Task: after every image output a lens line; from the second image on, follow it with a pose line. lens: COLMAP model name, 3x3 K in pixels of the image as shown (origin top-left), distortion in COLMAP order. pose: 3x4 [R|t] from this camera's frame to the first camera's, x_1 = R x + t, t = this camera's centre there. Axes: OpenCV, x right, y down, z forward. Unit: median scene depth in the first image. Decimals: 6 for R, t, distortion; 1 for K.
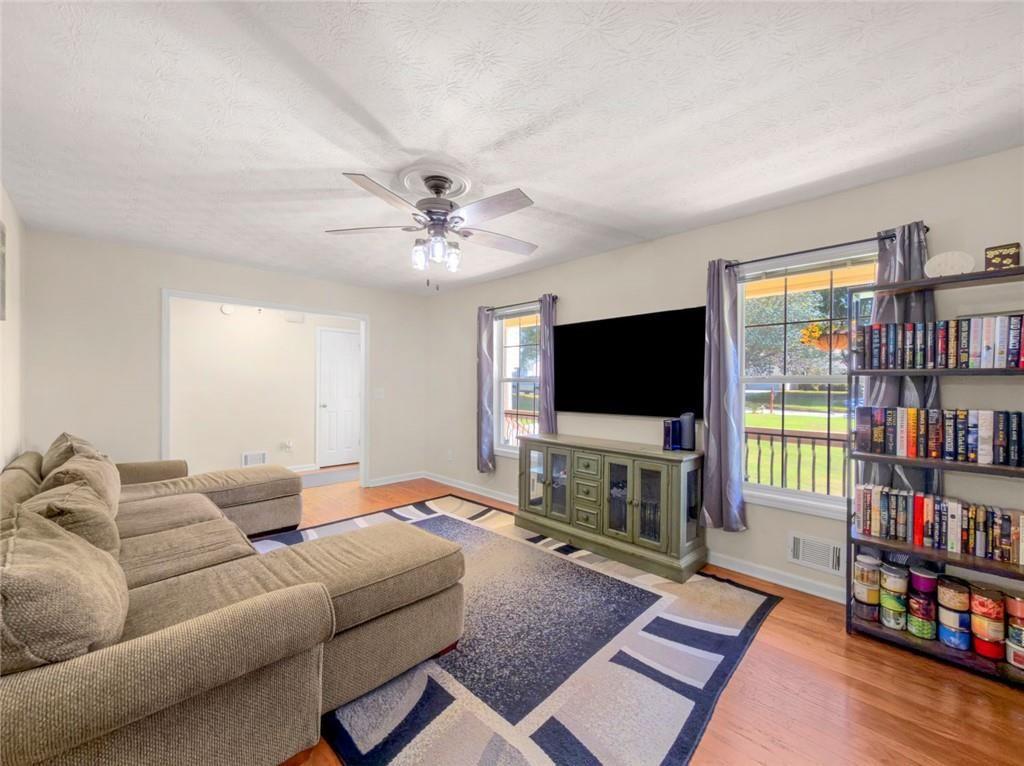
lens RADIAL K [[413.5, 0, 512.0], [0, 413.5, 383.0], [0, 0, 1]] dist [0.000609, 0.000213]
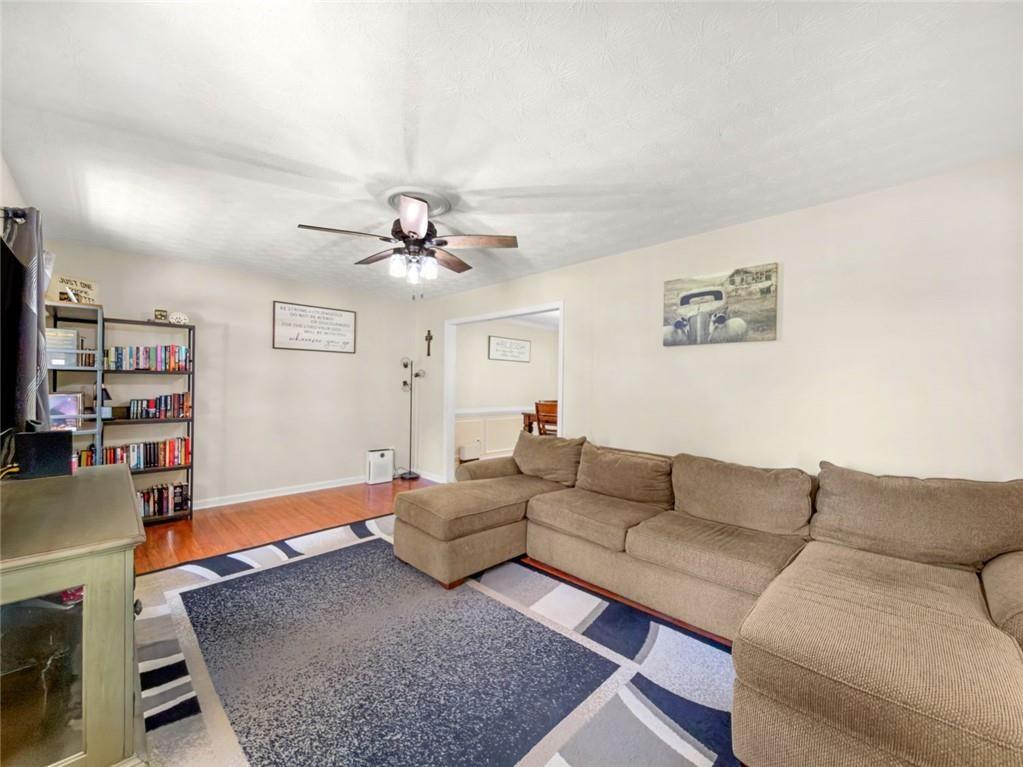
lens RADIAL K [[413.1, 0, 511.5], [0, 413.1, 383.5], [0, 0, 1]] dist [0.000609, 0.000213]
pose [[-0.999941, -0.006099, 0.009010, -0.514177], [-0.006000, 0.999922, 0.010925, -0.002077], [-0.009076, 0.010870, -0.999900, 2.326105]]
